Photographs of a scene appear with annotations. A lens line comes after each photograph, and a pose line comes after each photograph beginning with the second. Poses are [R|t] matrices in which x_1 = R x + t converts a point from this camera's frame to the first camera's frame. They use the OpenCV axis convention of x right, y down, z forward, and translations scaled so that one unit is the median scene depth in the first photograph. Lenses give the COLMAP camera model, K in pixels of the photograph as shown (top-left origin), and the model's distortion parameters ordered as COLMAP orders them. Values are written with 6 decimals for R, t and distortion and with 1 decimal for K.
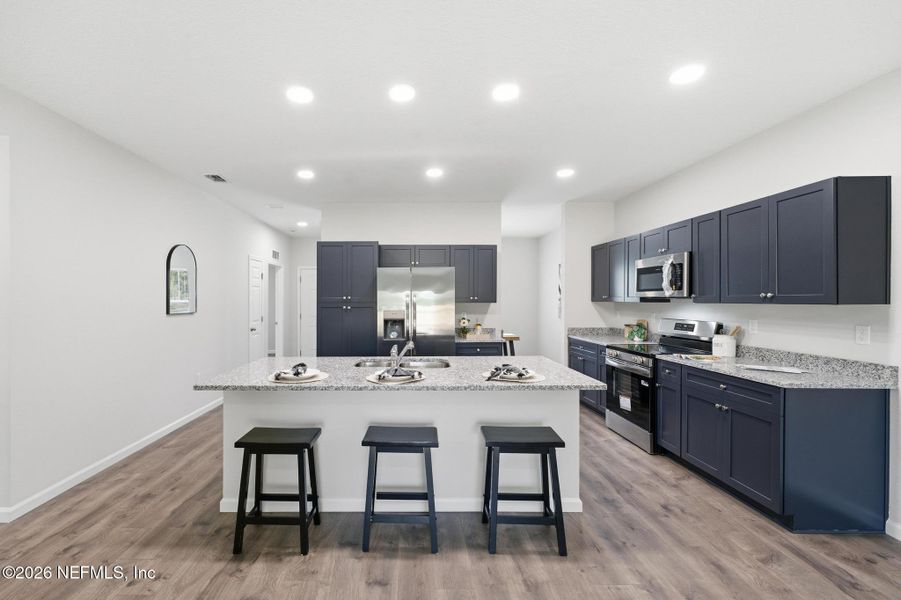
lens RADIAL K [[387.9, 0, 409.0], [0, 387.9, 298.1], [0, 0, 1]] dist [-0.001568, -0.000236]
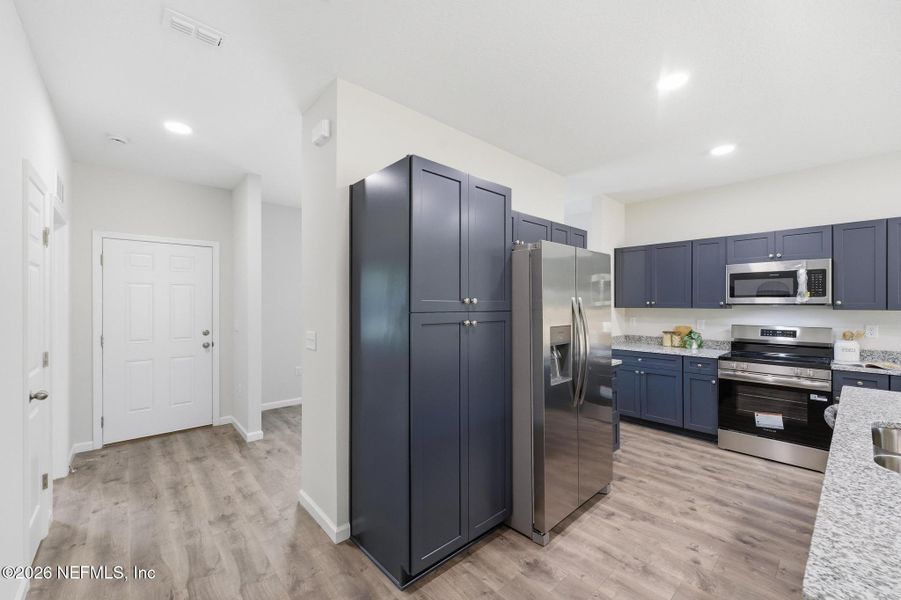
lens RADIAL K [[367.4, 0, 451.7], [0, 367.4, 303.0], [0, 0, 1]] dist [-0.001739, -0.000056]
pose [[0.740629, 0.006963, 0.671878, -0.568986], [-0.006623, 0.999973, -0.003063, 0.004283], [-0.671881, -0.002182, 0.740656, 0.869807]]
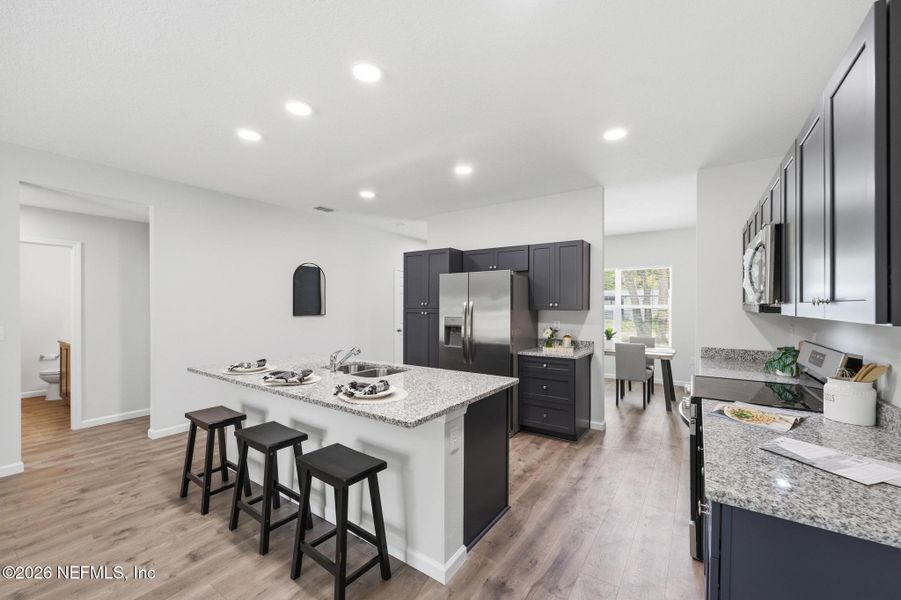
lens RADIAL K [[367.4, 0, 451.7], [0, 367.4, 303.0], [0, 0, 1]] dist [-0.001739, -0.000056]
pose [[0.826137, 0.001793, -0.563467, 0.571925], [-0.003283, 0.999993, -0.001630, -0.002217], [0.563460, 0.003197, 0.826137, 0.270394]]
